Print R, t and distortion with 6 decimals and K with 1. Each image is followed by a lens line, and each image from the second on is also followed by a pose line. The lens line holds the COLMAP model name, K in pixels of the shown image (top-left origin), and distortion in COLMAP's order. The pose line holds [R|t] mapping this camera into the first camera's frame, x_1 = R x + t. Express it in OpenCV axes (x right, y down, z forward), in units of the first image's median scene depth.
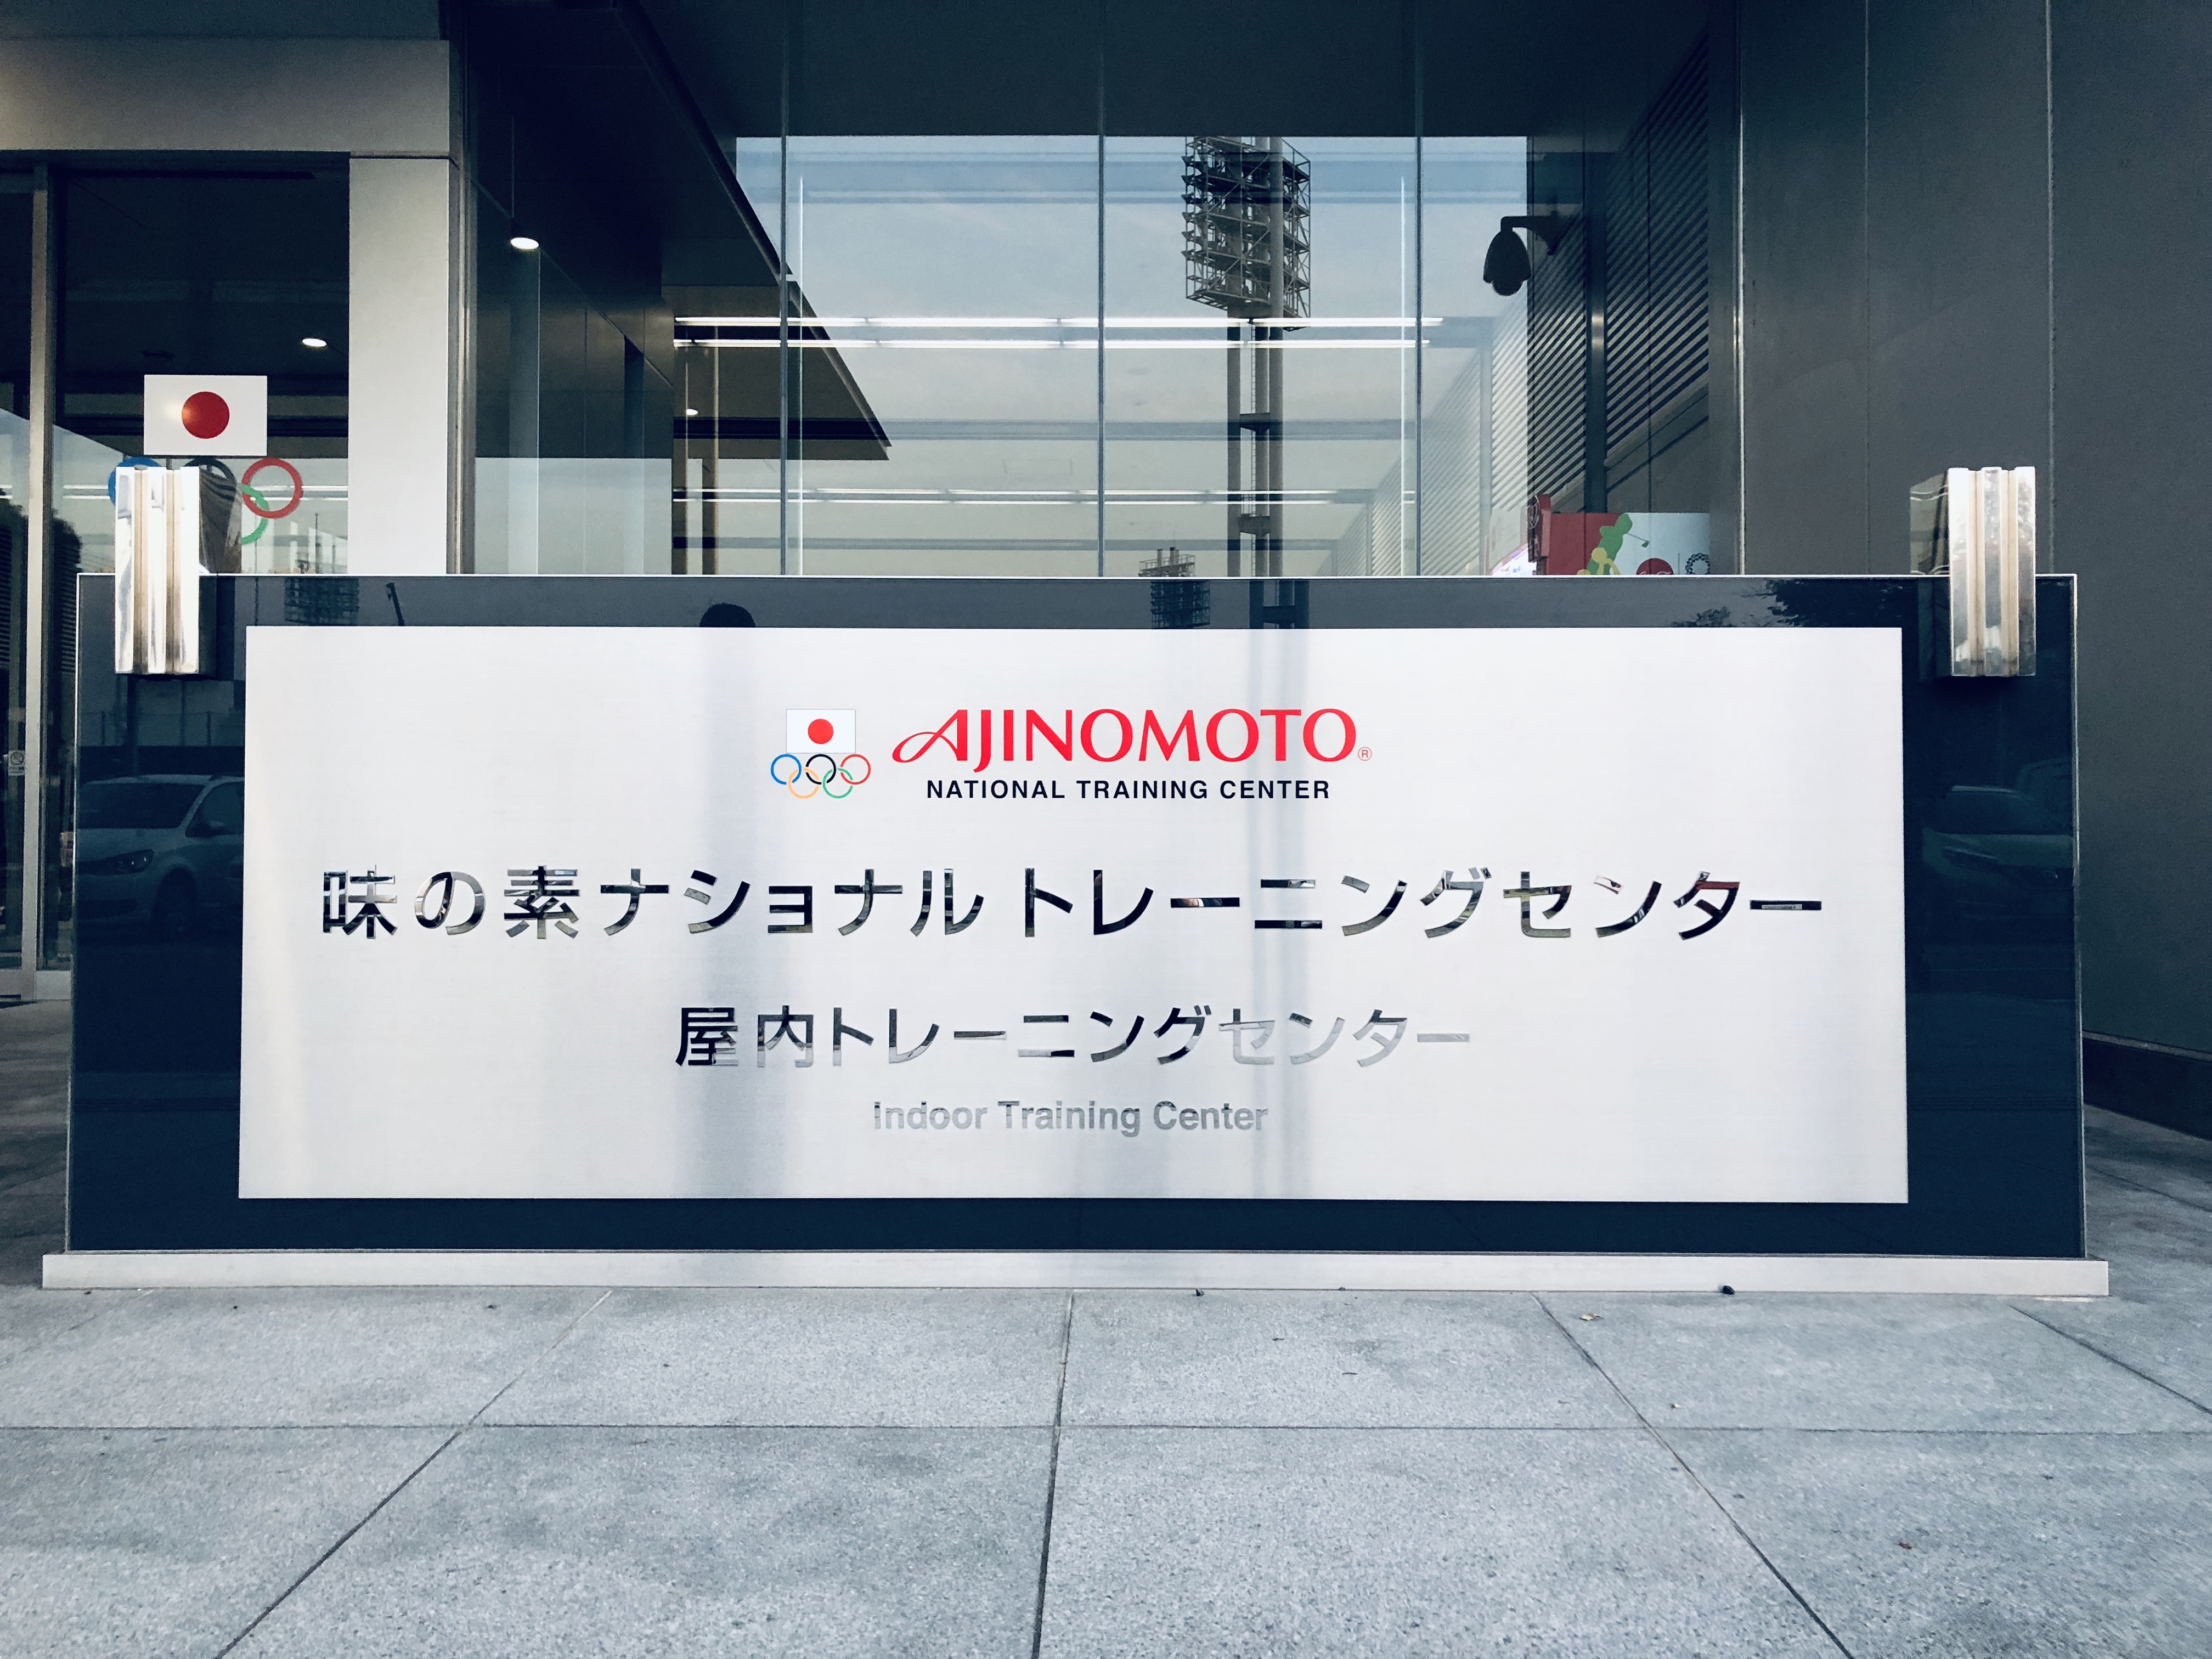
lens RADIAL K [[1804.5, 0, 1106.1], [0, 1804.5, 830.1], [0, 0, 1]] dist [-0.000653, -0.000307]
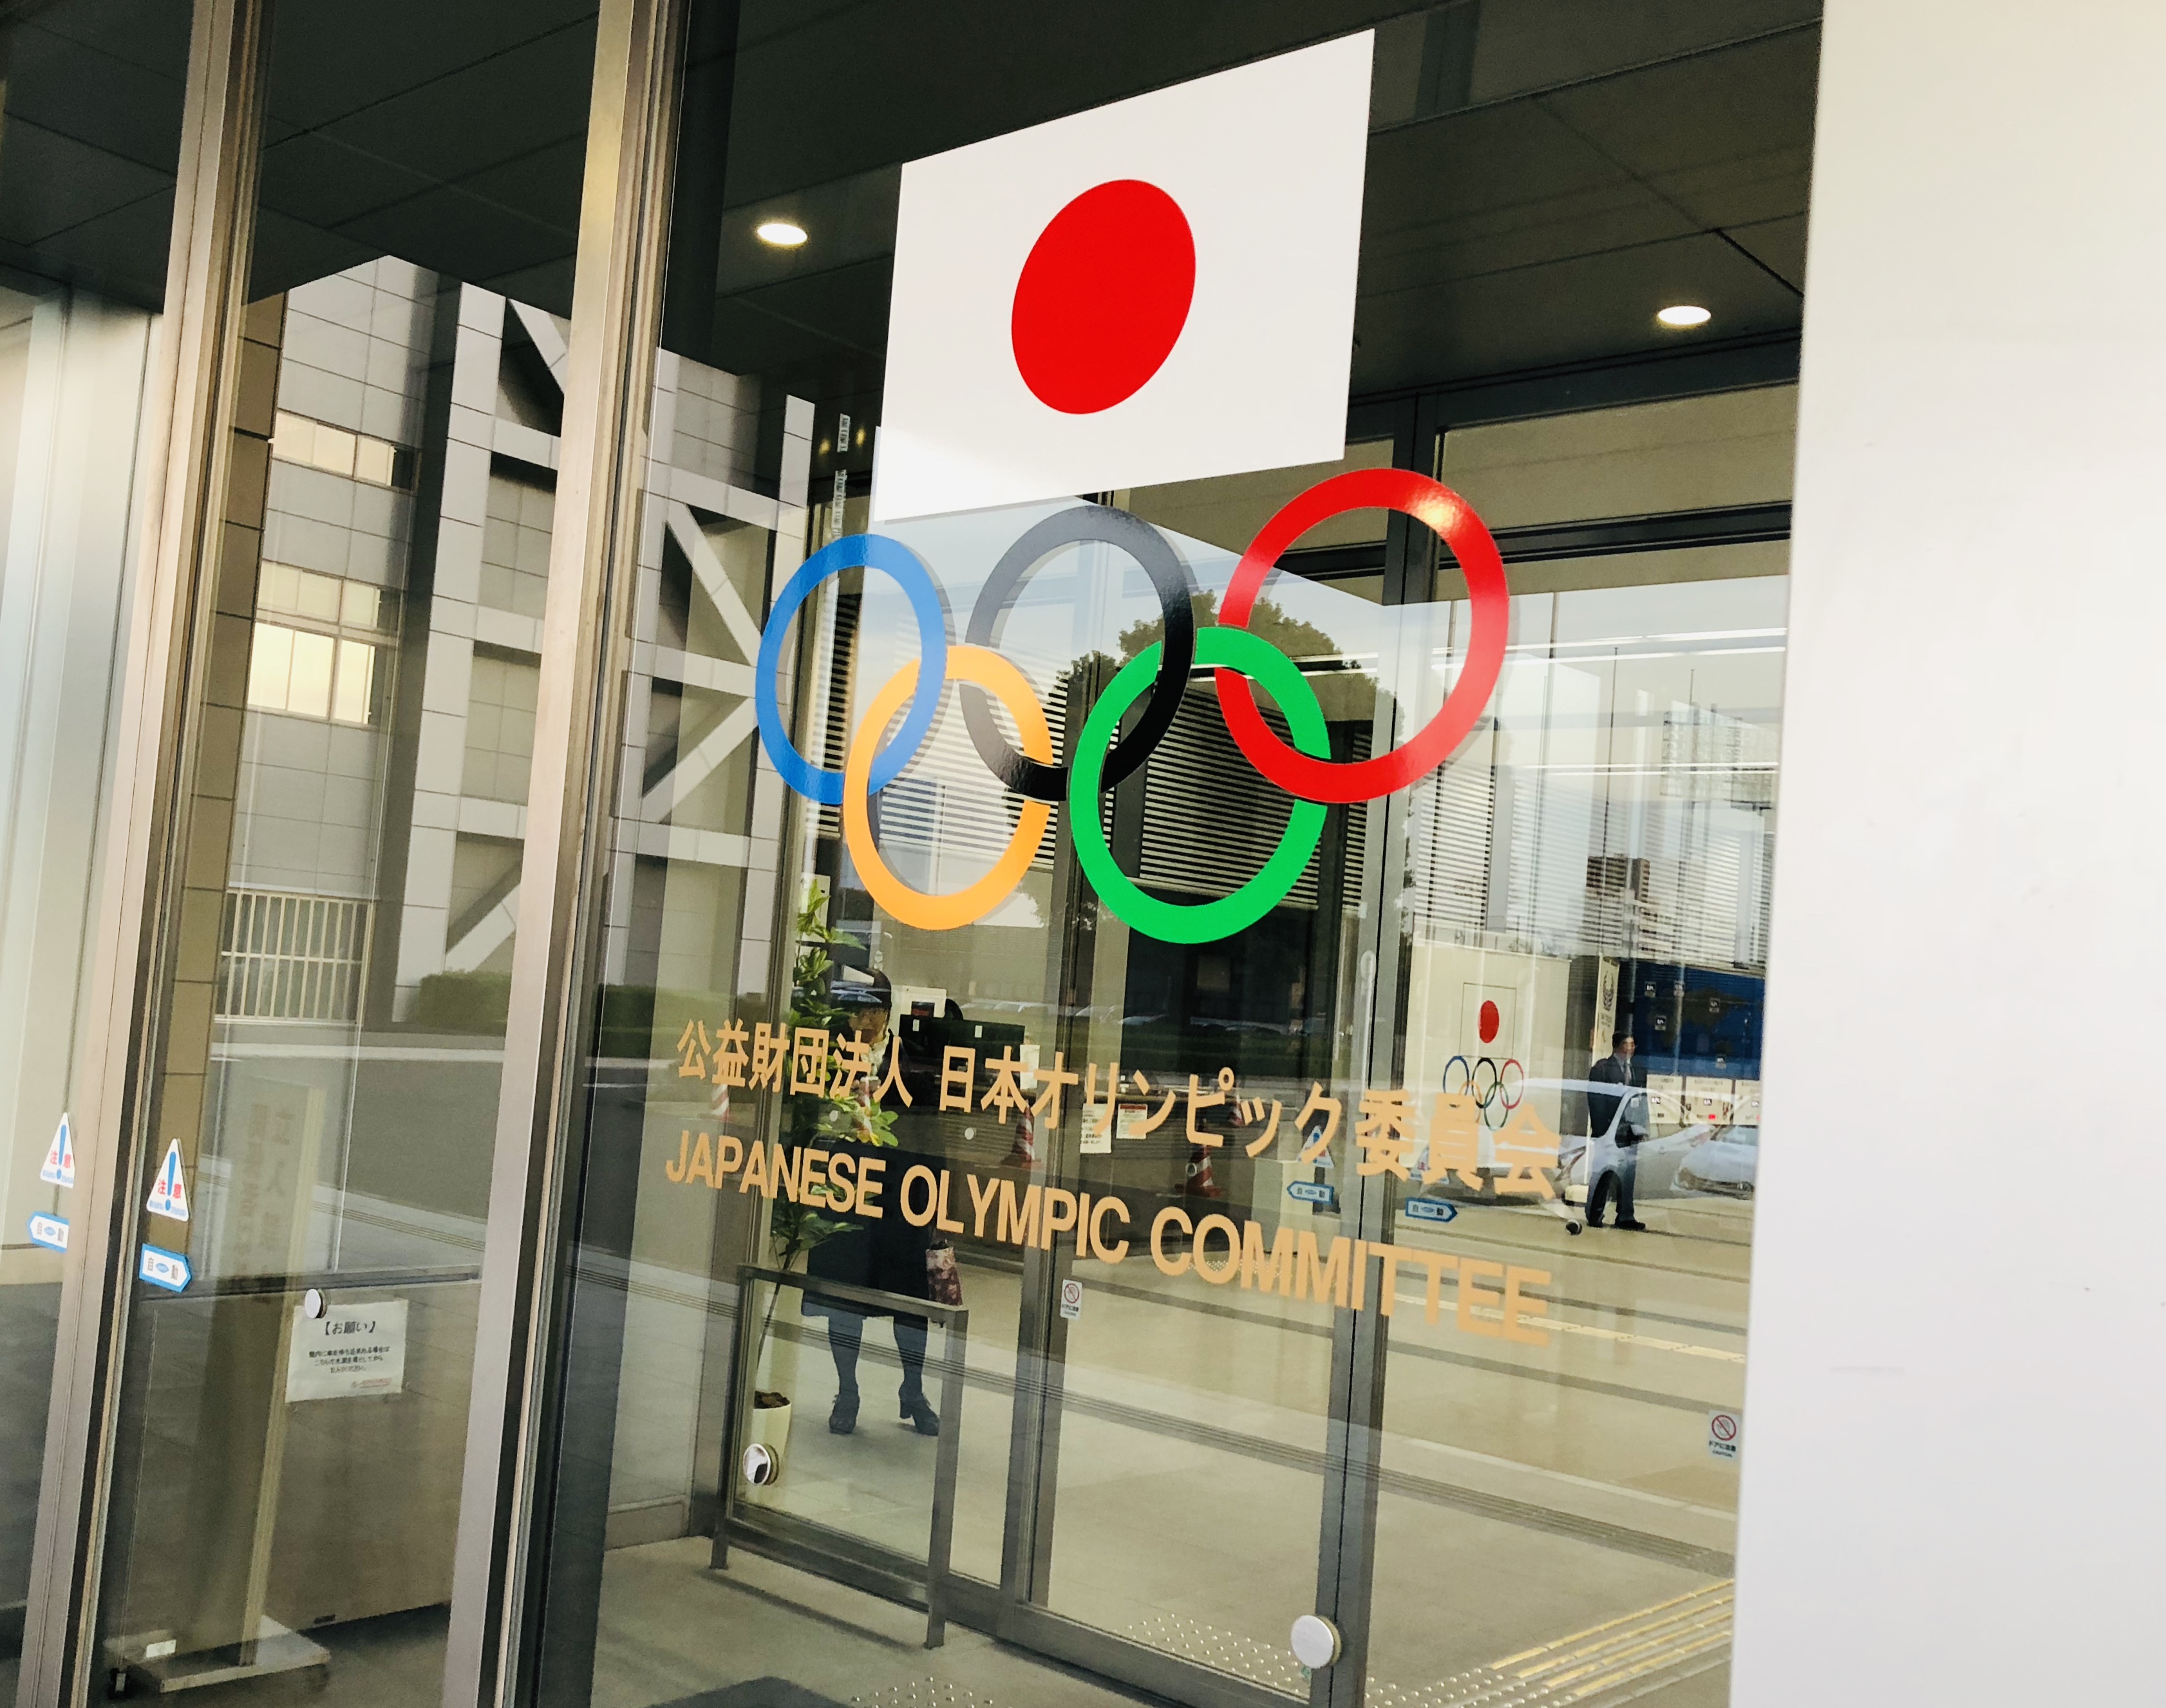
lens RADIAL K [[2112.4, 0, 1082.4], [0, 2112.4, 855.6], [0, 0, 1]] dist [-0.000968, 0.000000]
pose [[0.752341, 0.012064, -0.658663, -0.337637], [-0.065064, 0.996305, -0.056069, -0.151227], [0.655553, 0.085038, 0.750346, 0.816748]]
